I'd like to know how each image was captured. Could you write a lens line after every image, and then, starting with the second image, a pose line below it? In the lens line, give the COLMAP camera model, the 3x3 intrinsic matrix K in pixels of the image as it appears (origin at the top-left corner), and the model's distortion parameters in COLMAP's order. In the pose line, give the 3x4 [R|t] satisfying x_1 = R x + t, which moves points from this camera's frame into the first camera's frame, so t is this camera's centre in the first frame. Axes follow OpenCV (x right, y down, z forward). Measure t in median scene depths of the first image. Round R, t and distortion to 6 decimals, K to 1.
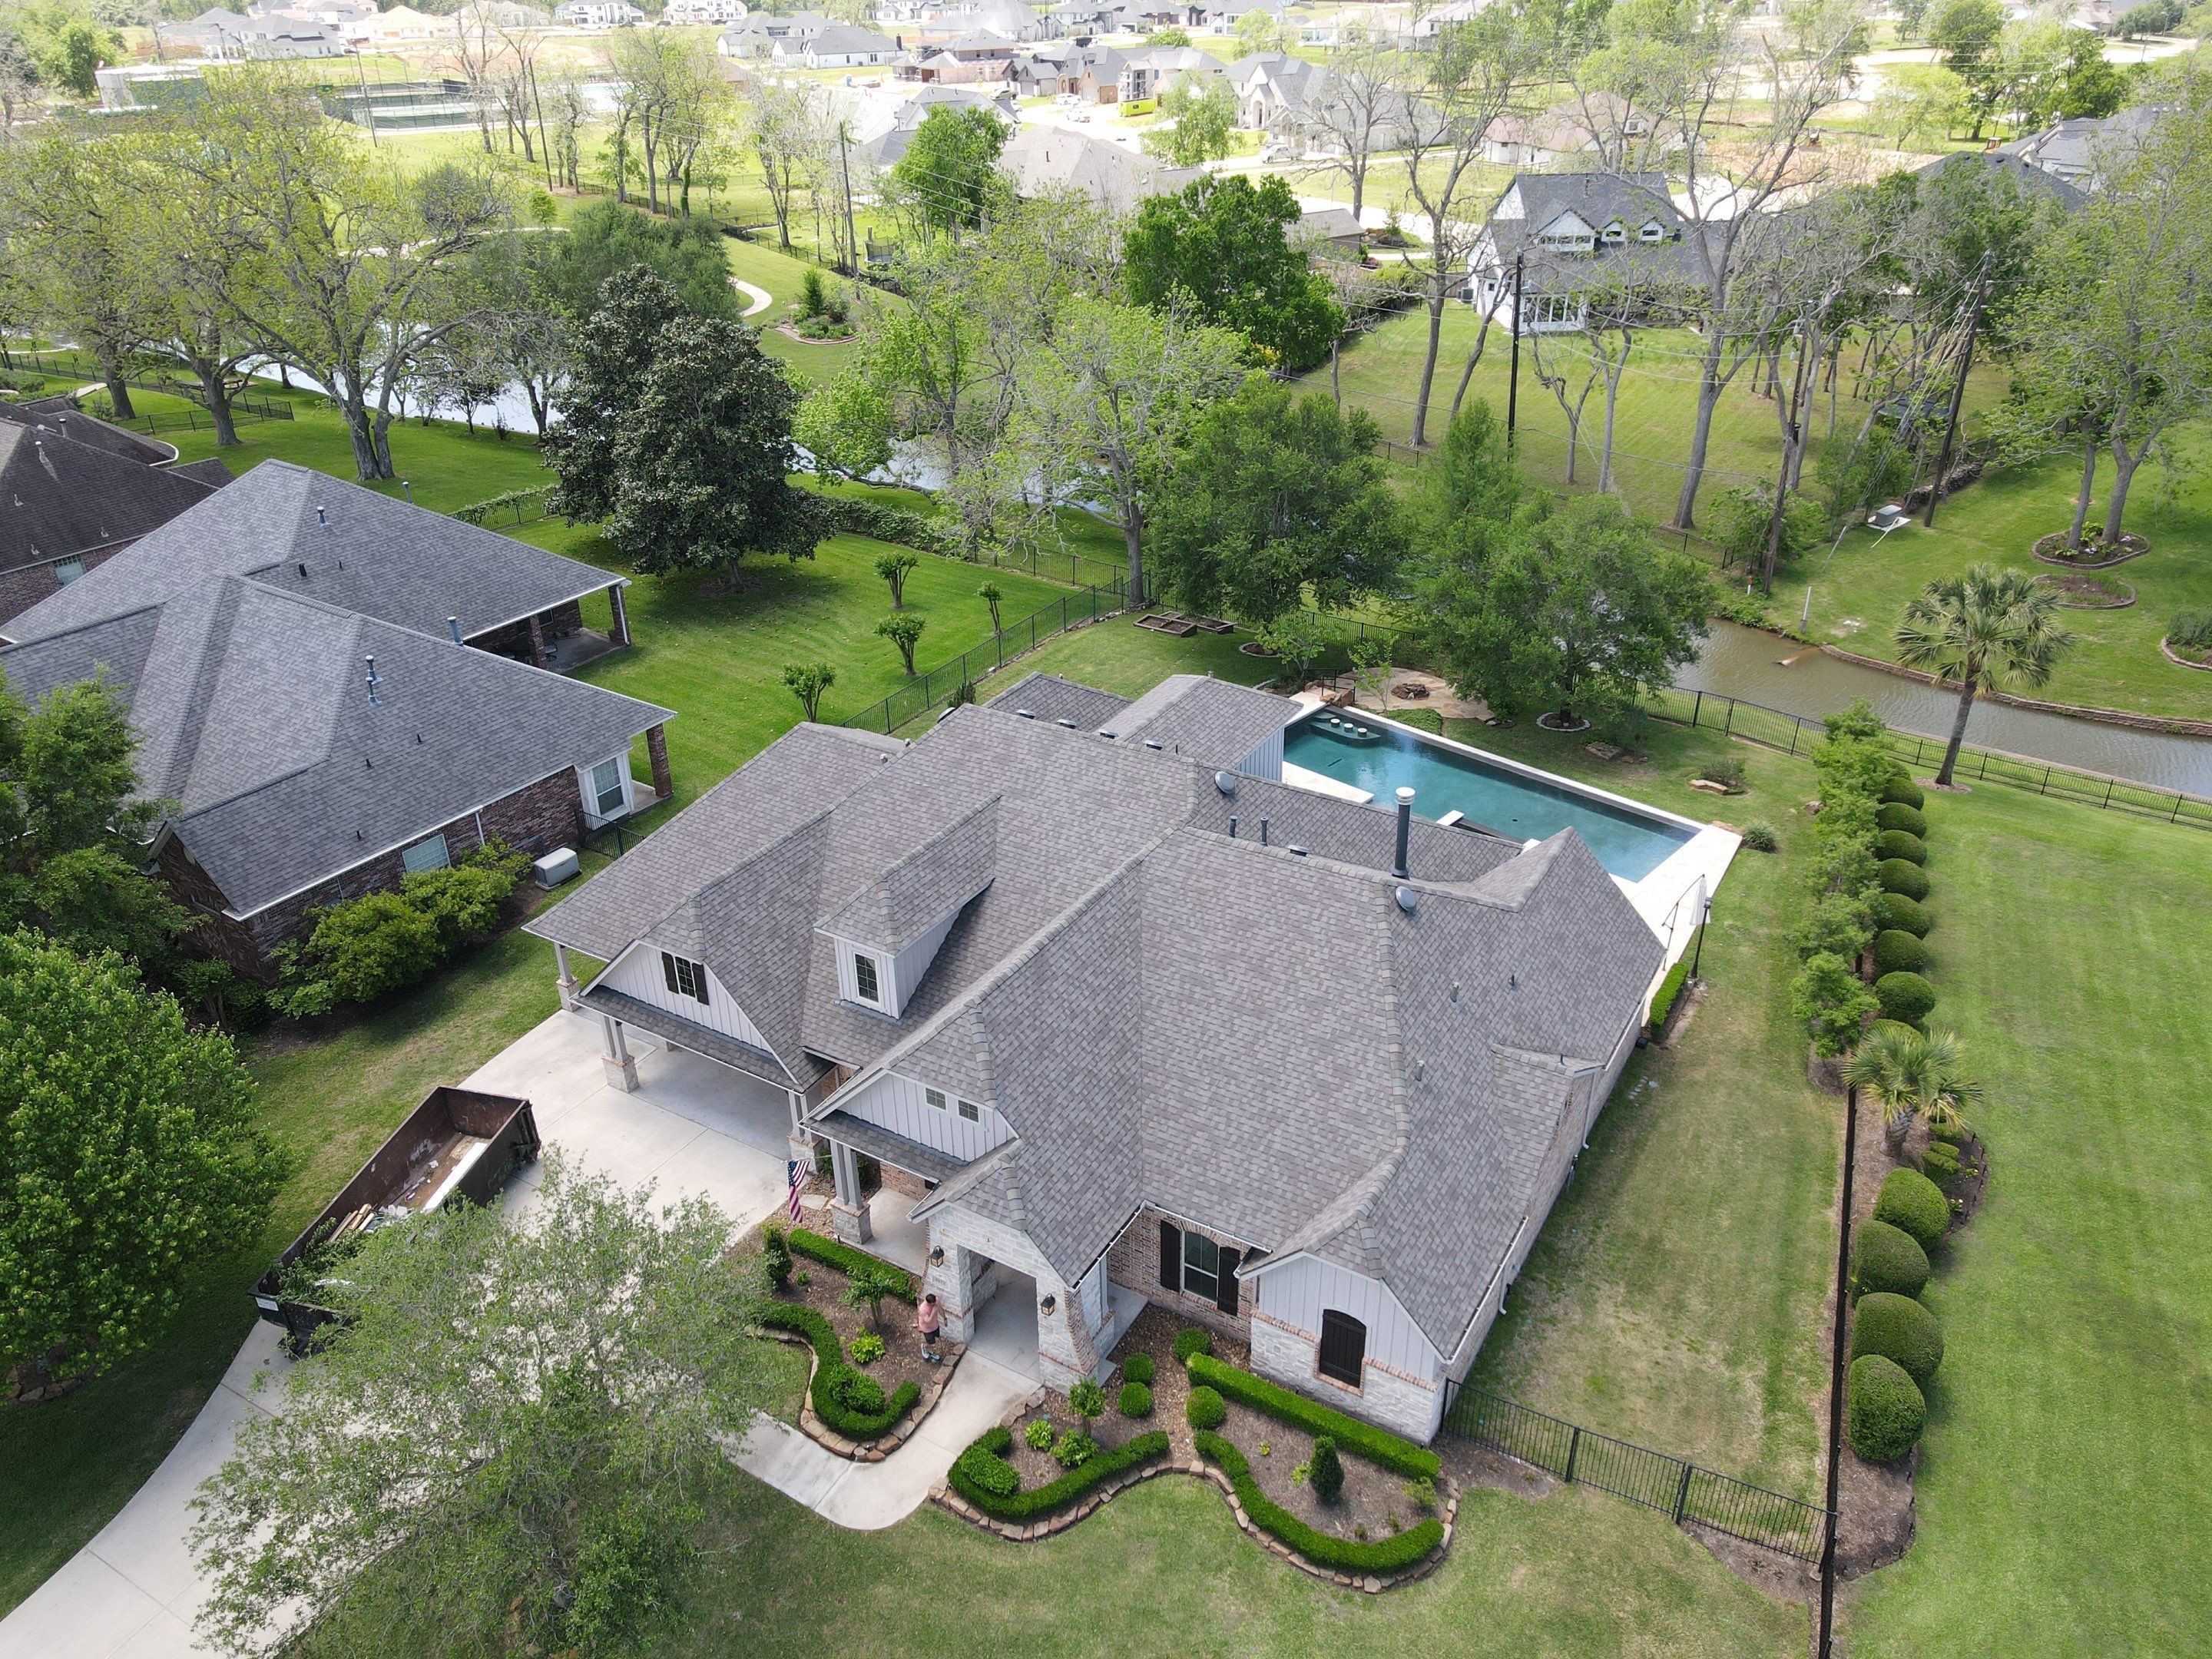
lens RADIAL K [[1614.0, 0, 1106.0], [0, 1614.0, 829.5], [0, 0, 1]] dist [0.000099, 0.039317]
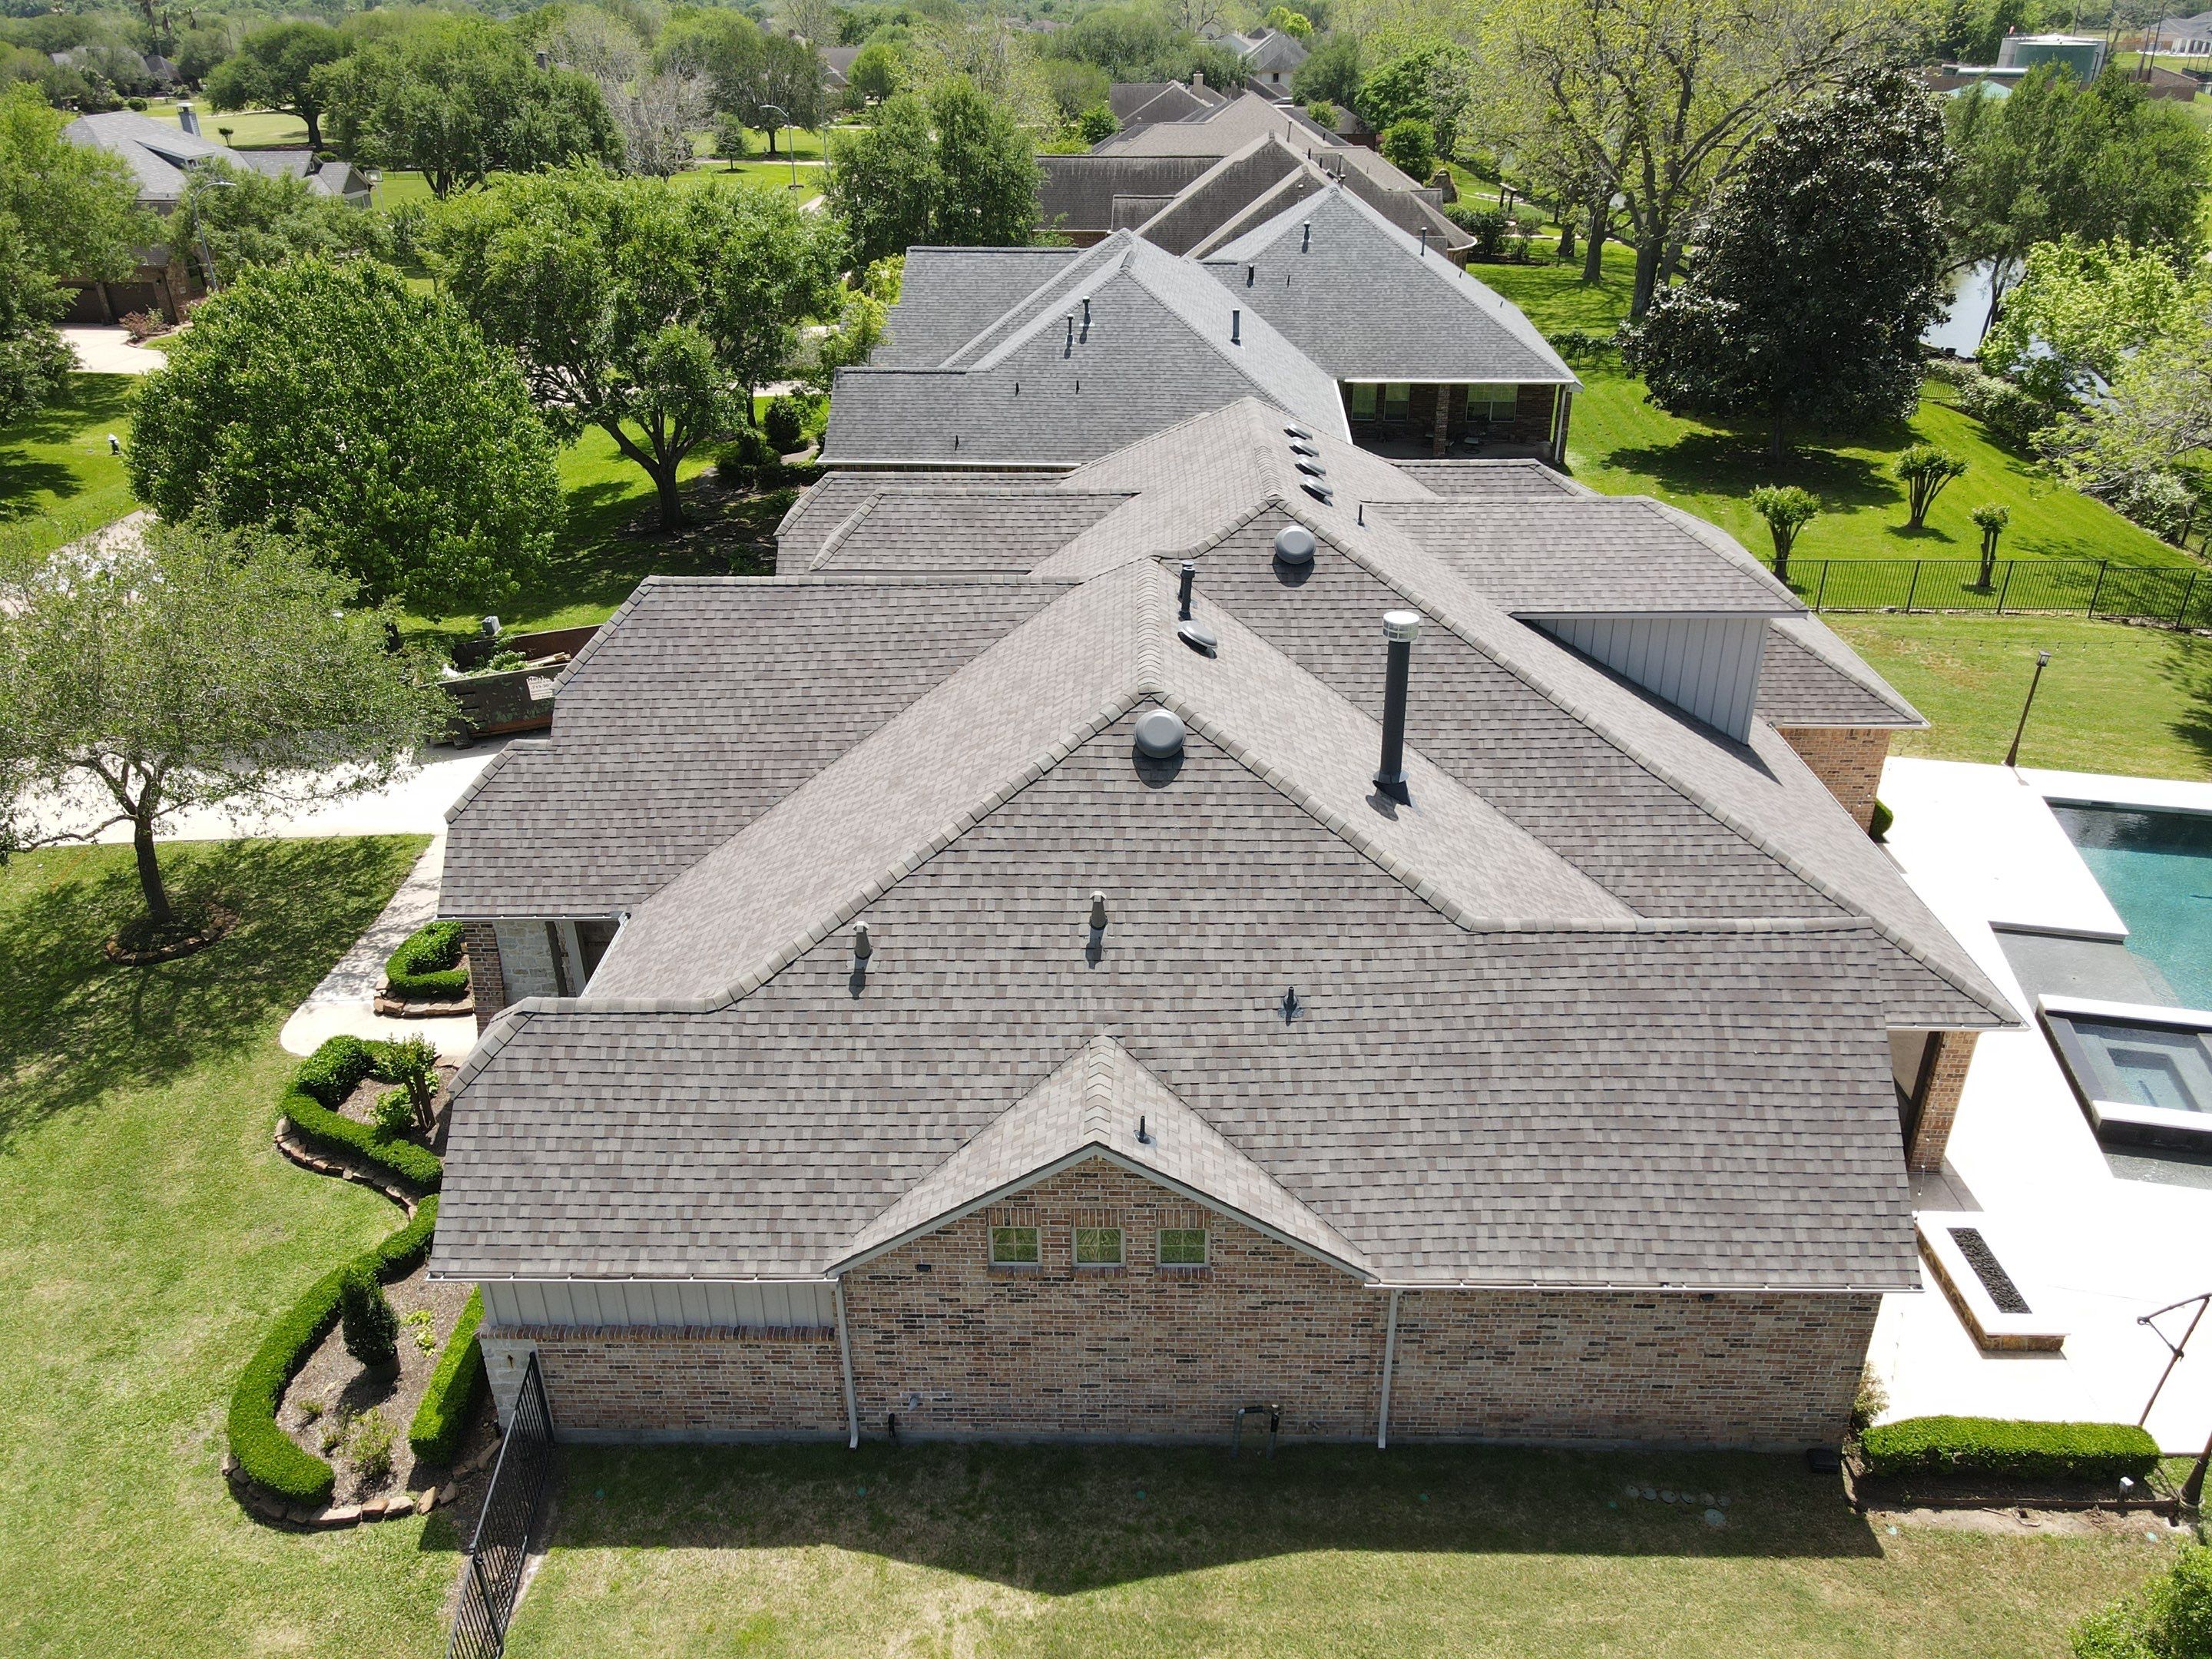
lens RADIAL K [[1611.9, 0, 1106.0], [0, 1611.9, 829.5], [0, 0, 1]] dist [0.013149, 0.006624]
pose [[0.493993, 0.405772, -0.768973, 0.625498], [-0.418382, 0.886231, 0.198876, -0.028887], [0.762186, 0.223481, 0.607559, 0.692274]]
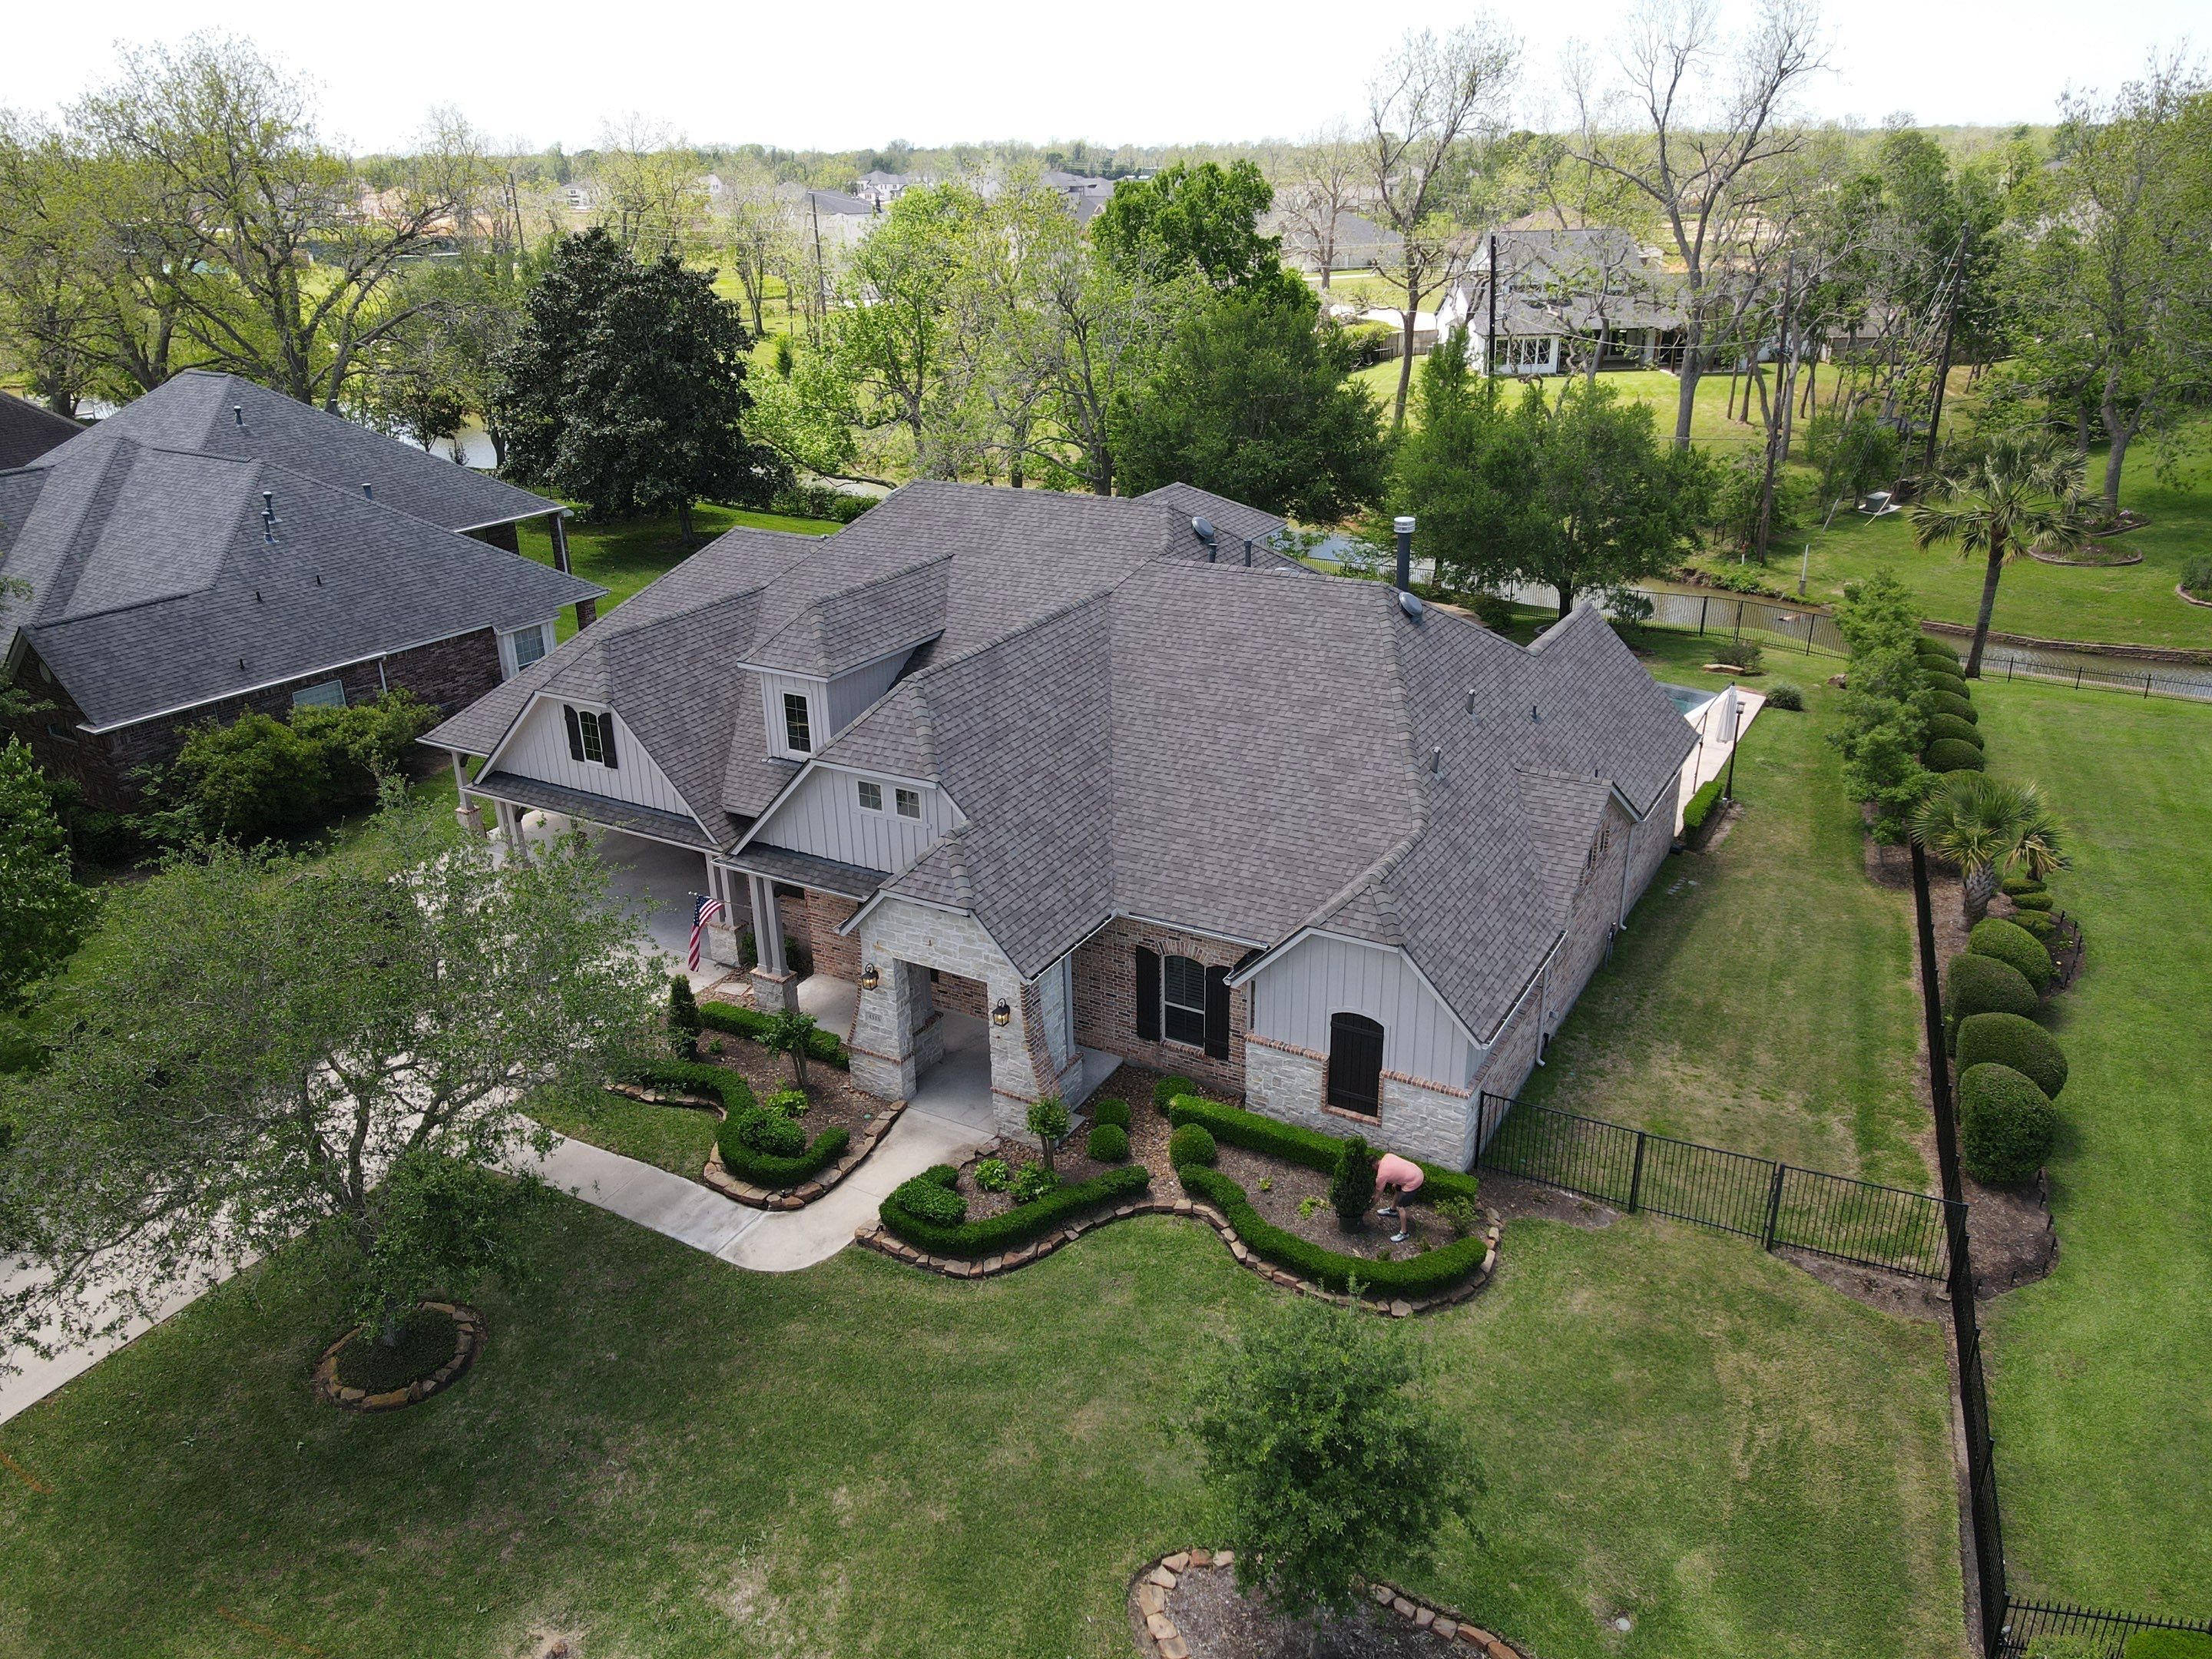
lens RADIAL K [[1614.0, 0, 1106.0], [0, 1614.0, 829.5], [0, 0, 1]] dist [0.000099, 0.039317]
pose [[0.999864, -0.010069, 0.013045, 0.007527], [0.011418, 0.994103, -0.107840, 0.266924], [-0.011882, 0.107974, 0.994083, 0.147476]]
